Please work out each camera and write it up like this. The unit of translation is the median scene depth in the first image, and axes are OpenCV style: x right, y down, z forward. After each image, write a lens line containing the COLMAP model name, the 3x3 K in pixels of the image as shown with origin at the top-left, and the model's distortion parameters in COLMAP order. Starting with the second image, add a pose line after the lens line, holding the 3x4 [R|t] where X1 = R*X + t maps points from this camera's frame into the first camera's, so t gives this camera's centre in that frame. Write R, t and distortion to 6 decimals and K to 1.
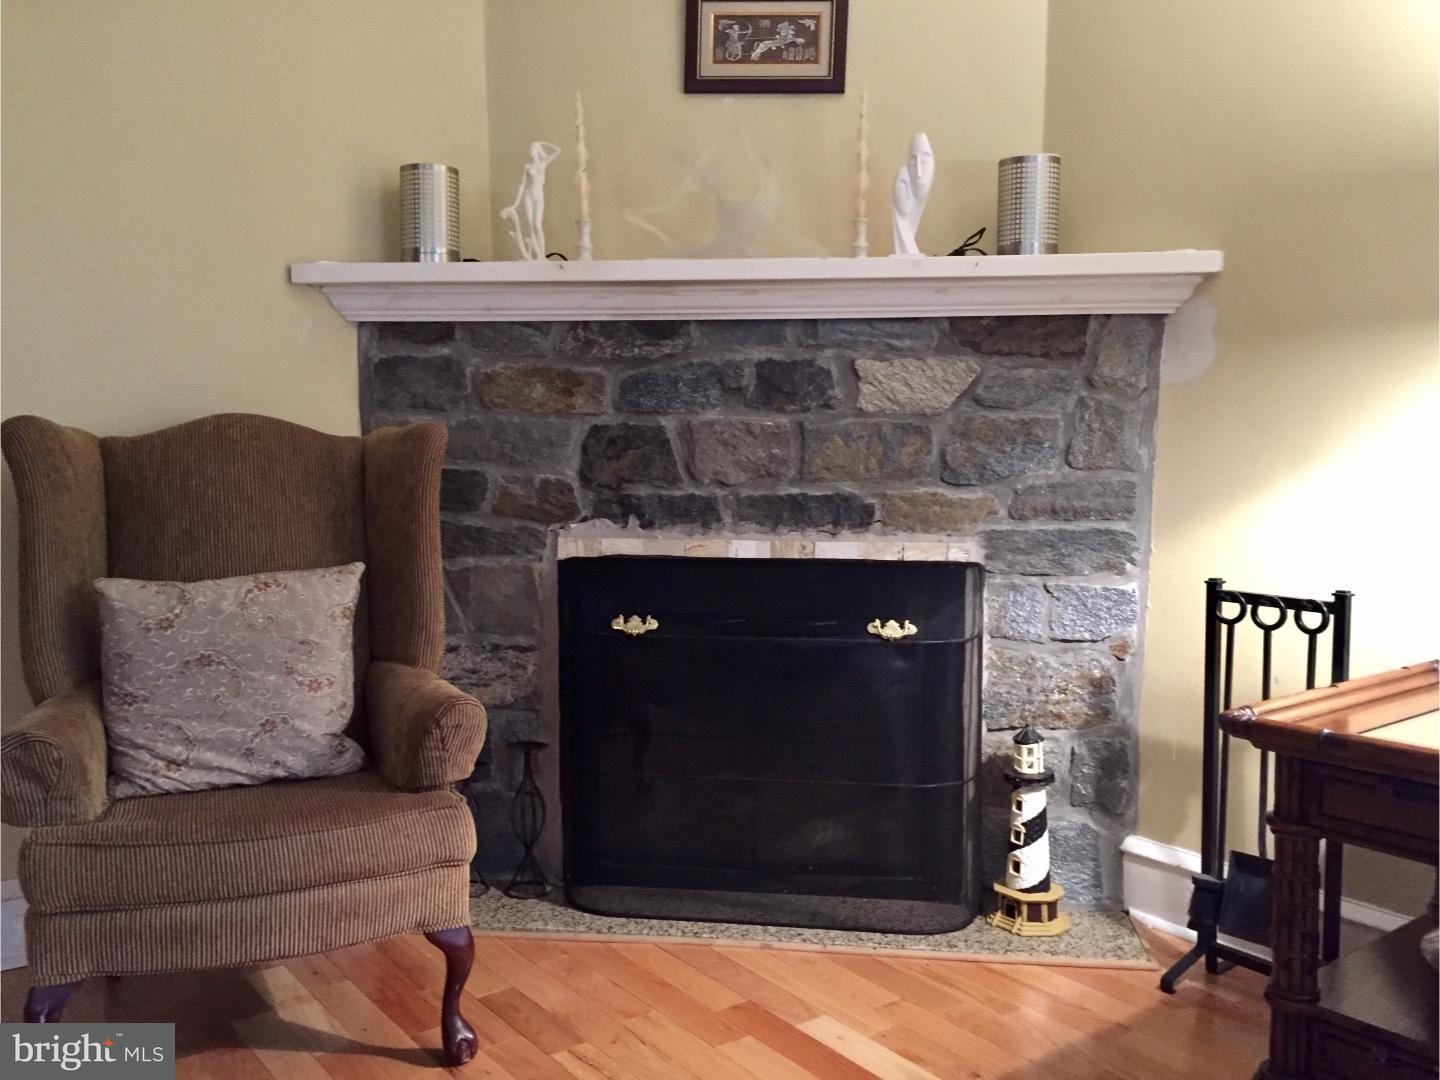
lens RADIAL K [[1244.9, 0, 718.6], [0, 1244.9, 537.3], [0, 0, 1]] dist [0.039648, 0.006631]
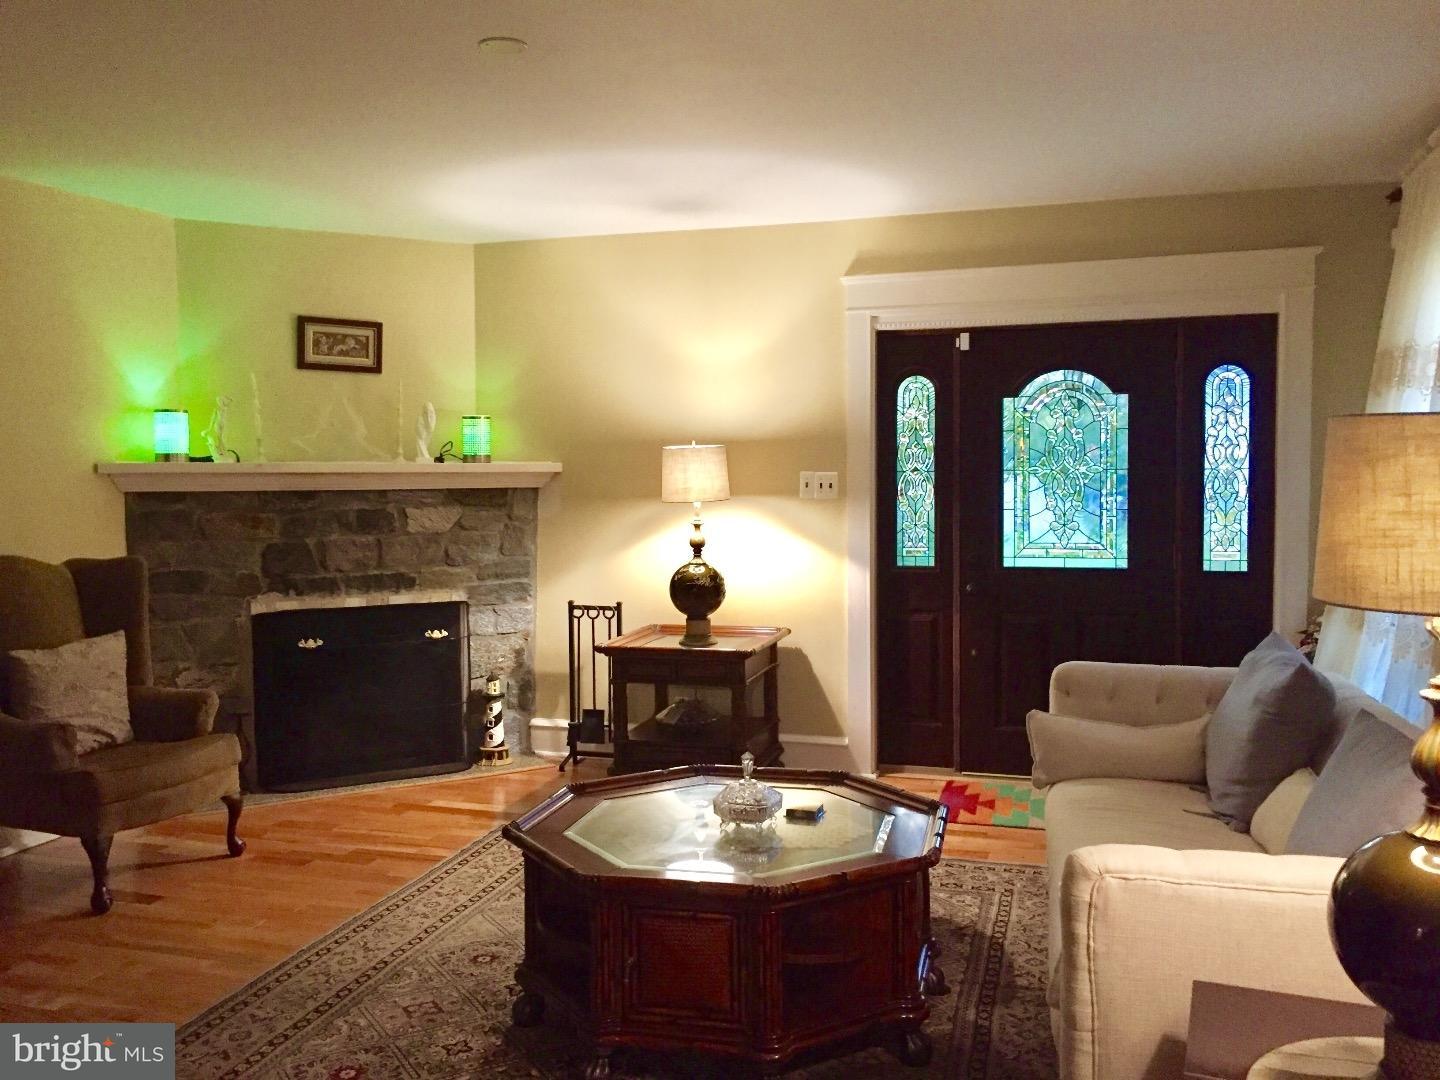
lens RADIAL K [[1244.9, 0, 720.4], [0, 1244.9, 538.5], [0, 0, 1]] dist [0.039648, 0.006631]
pose [[0.809740, -0.040523, 0.585388, -0.689490], [0.054013, 0.998525, -0.005591, -0.051517], [-0.584298, 0.036145, 0.810734, -1.007374]]
